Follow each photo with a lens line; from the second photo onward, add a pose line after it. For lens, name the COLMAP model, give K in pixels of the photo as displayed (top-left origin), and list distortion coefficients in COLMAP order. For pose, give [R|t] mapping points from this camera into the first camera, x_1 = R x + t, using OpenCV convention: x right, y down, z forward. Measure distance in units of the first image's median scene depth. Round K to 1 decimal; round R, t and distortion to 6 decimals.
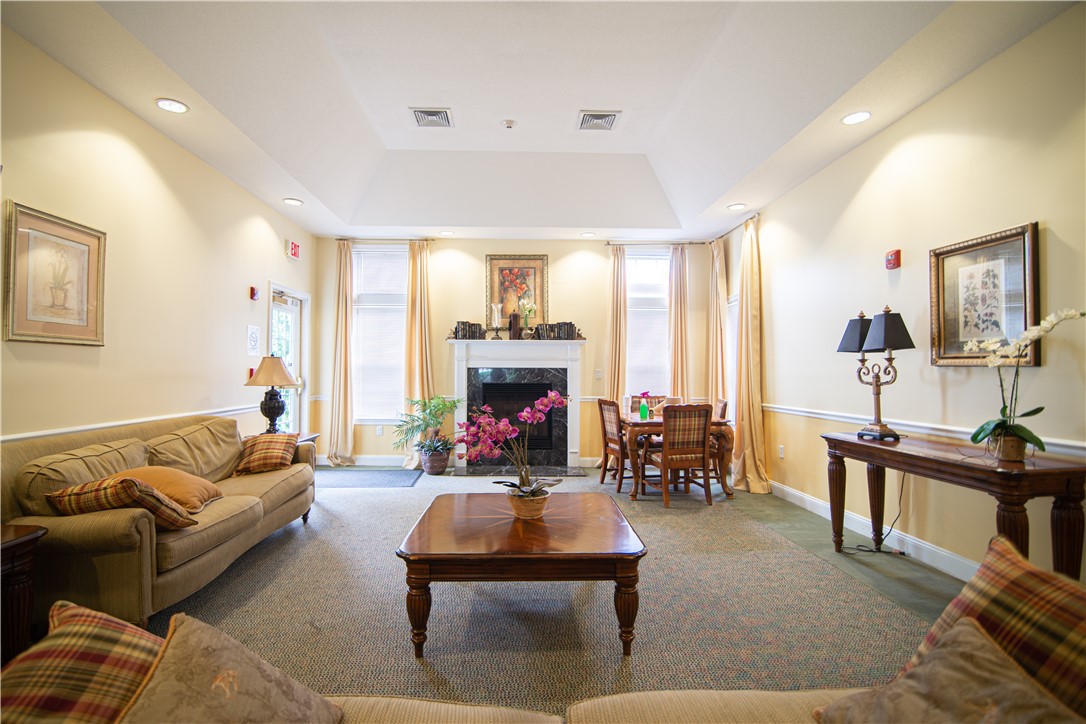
lens RADIAL K [[512.3, 0, 539.1], [0, 512.3, 365.3], [0, 0, 1]] dist [-0.017553, 0.004356]
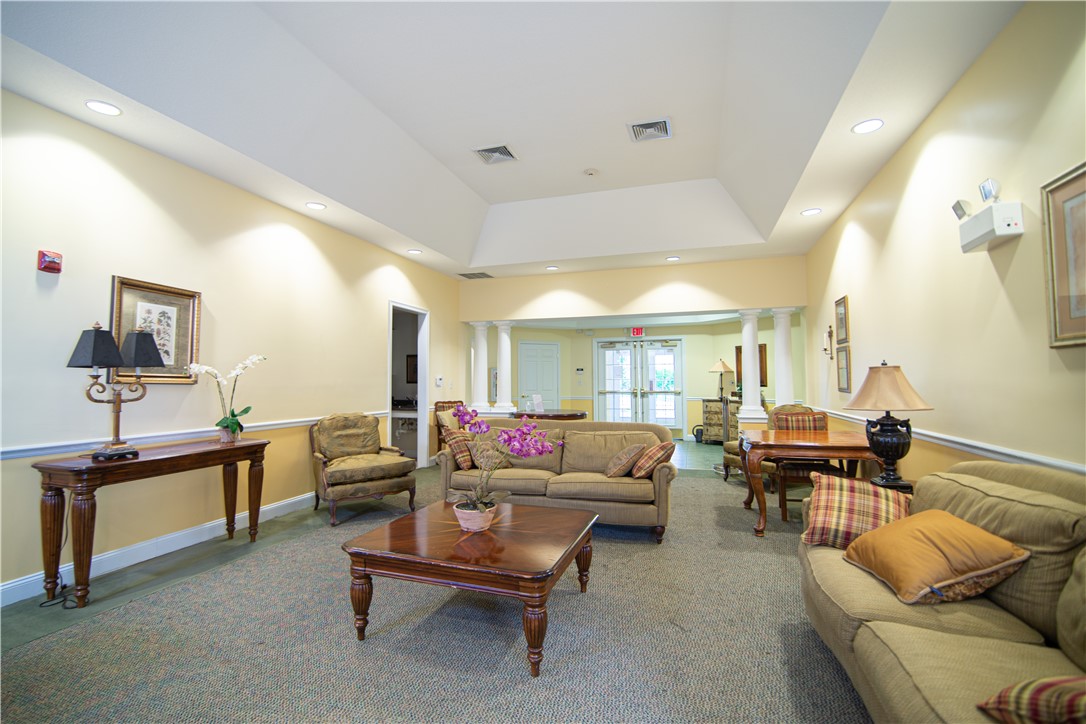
lens RADIAL K [[512.3, 0, 539.3], [0, 512.3, 358.8], [0, 0, 1]] dist [-0.017553, 0.004356]
pose [[-0.937248, 0.017666, 0.348217, -0.446821], [-0.004536, 0.998013, -0.062843, 0.013049], [-0.348635, -0.060479, -0.935305, 1.707484]]
